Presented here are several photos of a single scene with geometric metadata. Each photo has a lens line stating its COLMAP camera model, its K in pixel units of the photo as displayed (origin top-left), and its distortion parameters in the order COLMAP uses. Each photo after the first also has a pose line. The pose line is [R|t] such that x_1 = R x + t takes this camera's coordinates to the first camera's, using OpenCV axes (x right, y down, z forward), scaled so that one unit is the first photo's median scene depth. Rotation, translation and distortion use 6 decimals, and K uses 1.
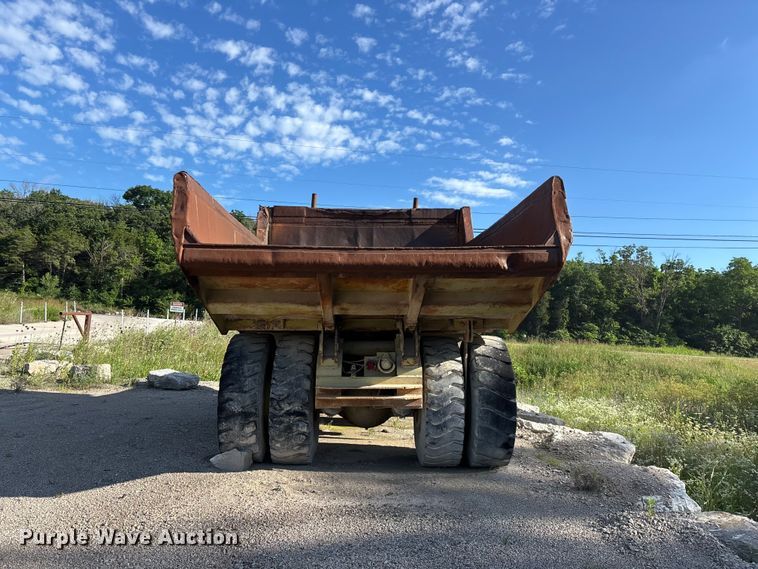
lens RADIAL K [[574.8, 0, 386.2], [0, 574.8, 281.0], [0, 0, 1]] dist [0.076521, -0.082059]
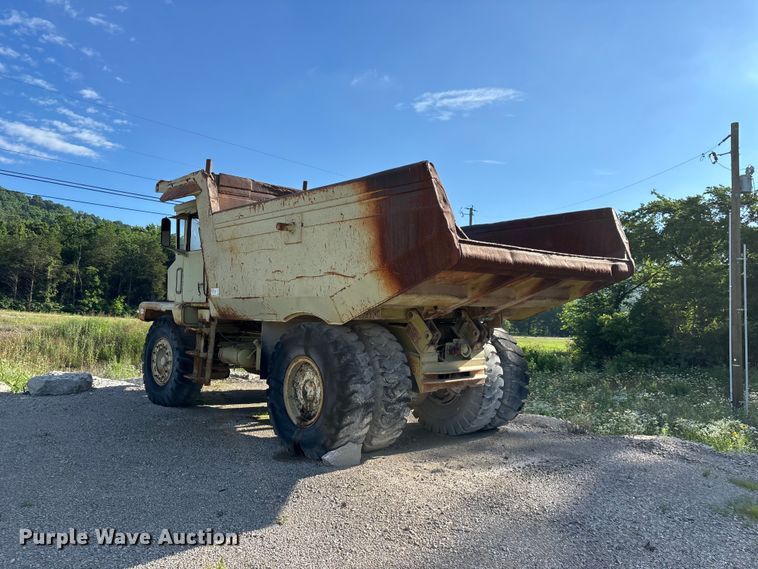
lens RADIAL K [[574.5, 0, 379.0], [0, 574.5, 284.5], [0, 0, 1]] dist [0.078277, -0.095320]
pose [[0.767204, 0.030215, 0.640691, -0.839073], [-0.062423, 0.997665, 0.027700, -0.002662], [-0.638358, -0.061246, 0.767299, 0.243431]]
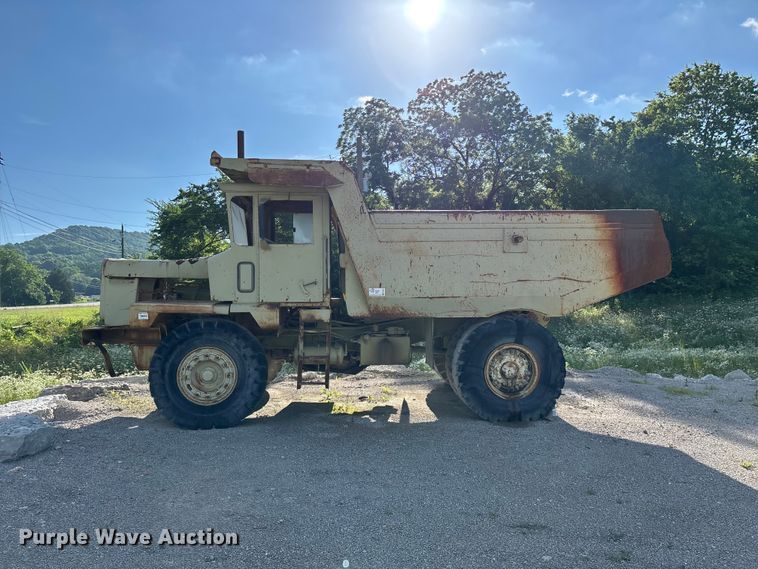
lens RADIAL K [[574.8, 0, 386.2], [0, 574.8, 281.0], [0, 0, 1]] dist [0.076521, -0.082059]
pose [[-0.047170, -0.022250, 0.998639, -1.548745], [-0.076212, 0.996918, 0.018611, 0.022254], [-0.995975, -0.075230, -0.048720, 1.478319]]
